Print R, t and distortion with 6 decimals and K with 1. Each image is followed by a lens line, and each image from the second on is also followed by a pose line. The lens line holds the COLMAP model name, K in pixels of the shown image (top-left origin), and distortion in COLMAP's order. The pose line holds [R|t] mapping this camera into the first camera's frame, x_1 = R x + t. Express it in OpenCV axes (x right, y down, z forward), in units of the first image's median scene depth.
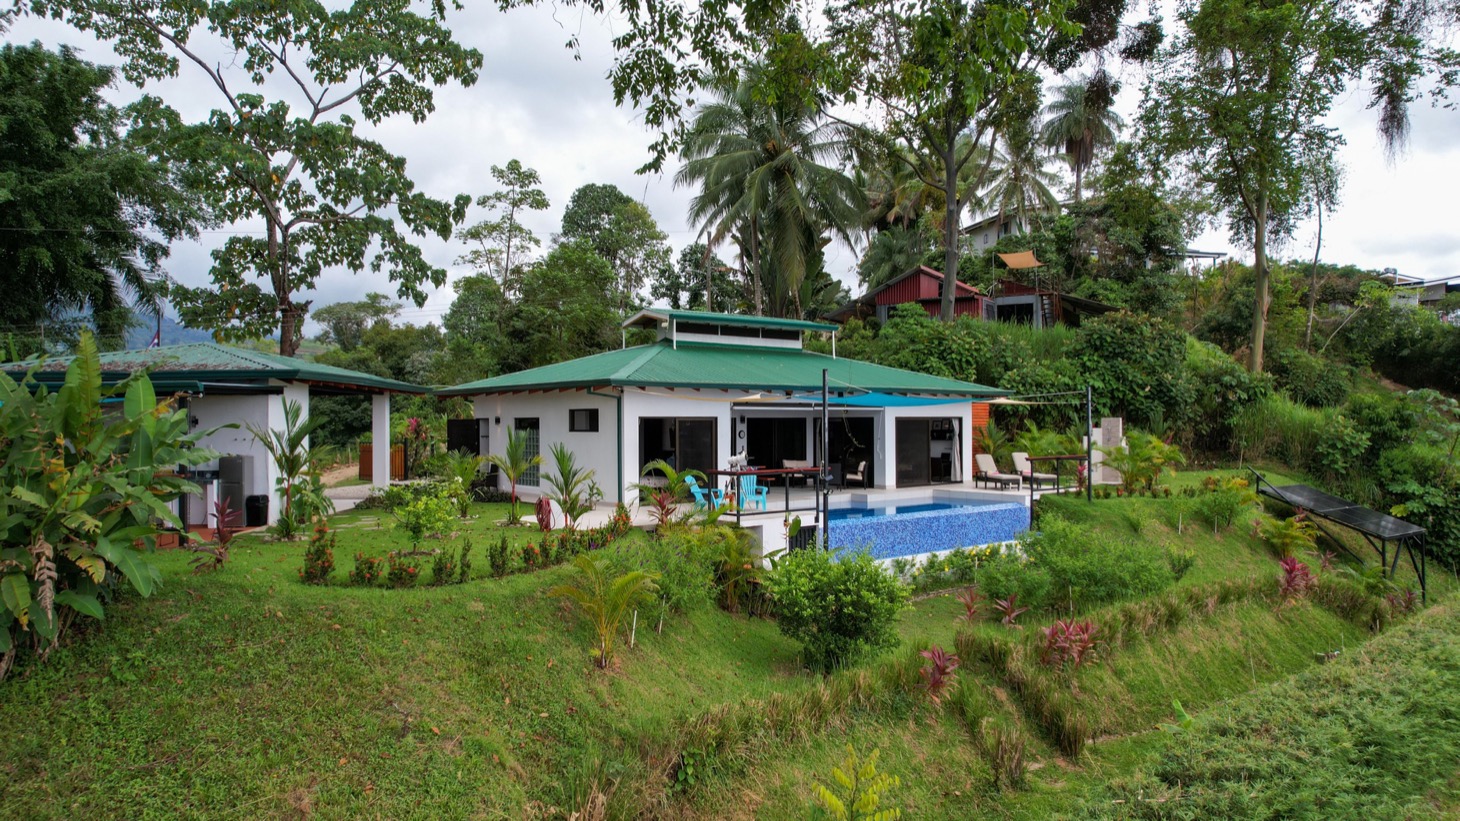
lens RADIAL K [[970.2, 0, 727.1], [0, 970.2, 406.7], [0, 0, 1]] dist [-0.004658, -0.002192]
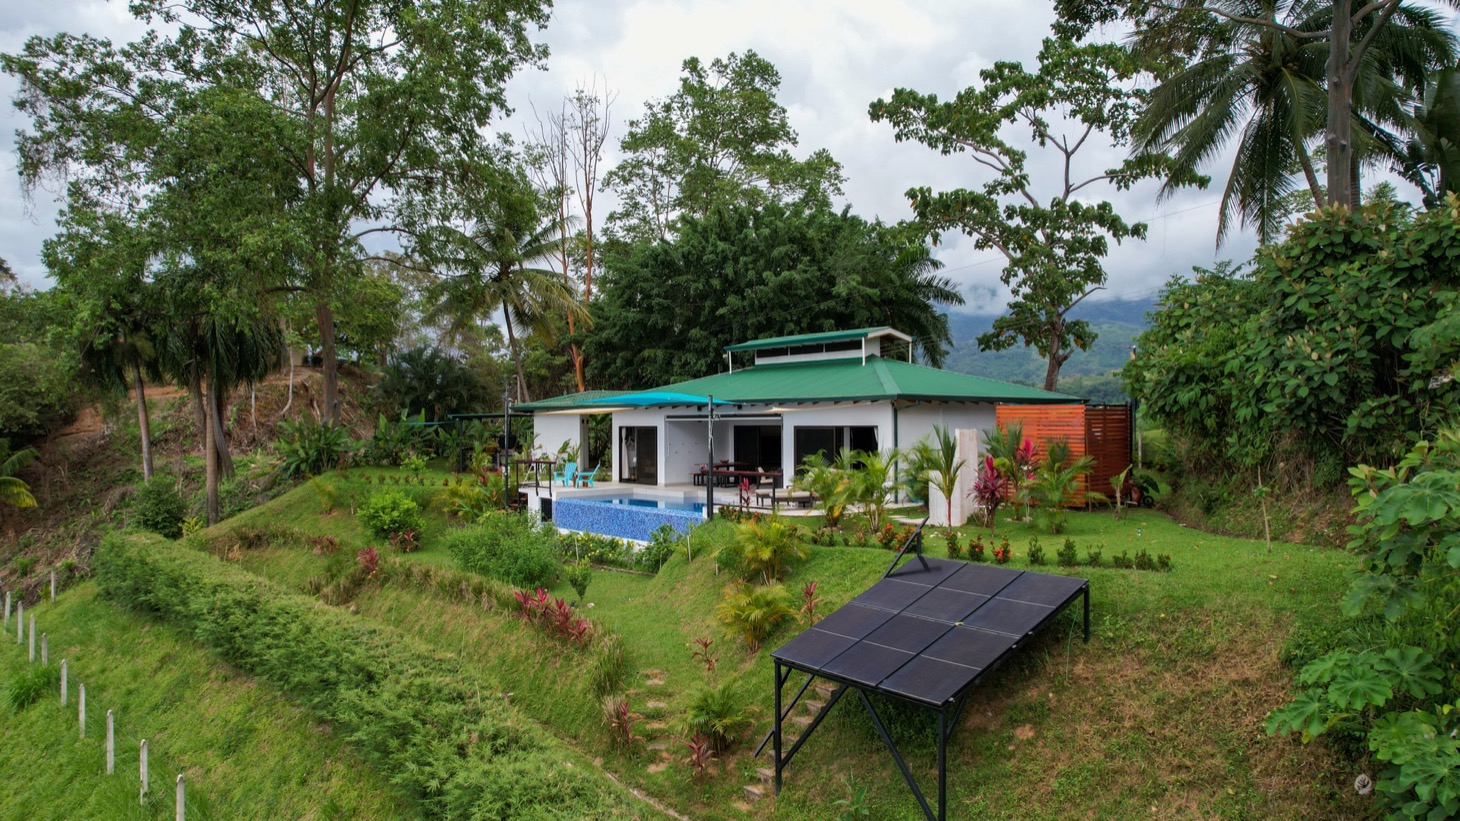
lens RADIAL K [[970.2, 0, 728.8], [0, 970.2, 416.4], [0, 0, 1]] dist [-0.004658, -0.002192]
pose [[0.016512, -0.003783, -0.999857, 0.798037], [0.018830, 0.999817, -0.003472, 0.002203], [0.999686, -0.018770, 0.016581, 0.627227]]
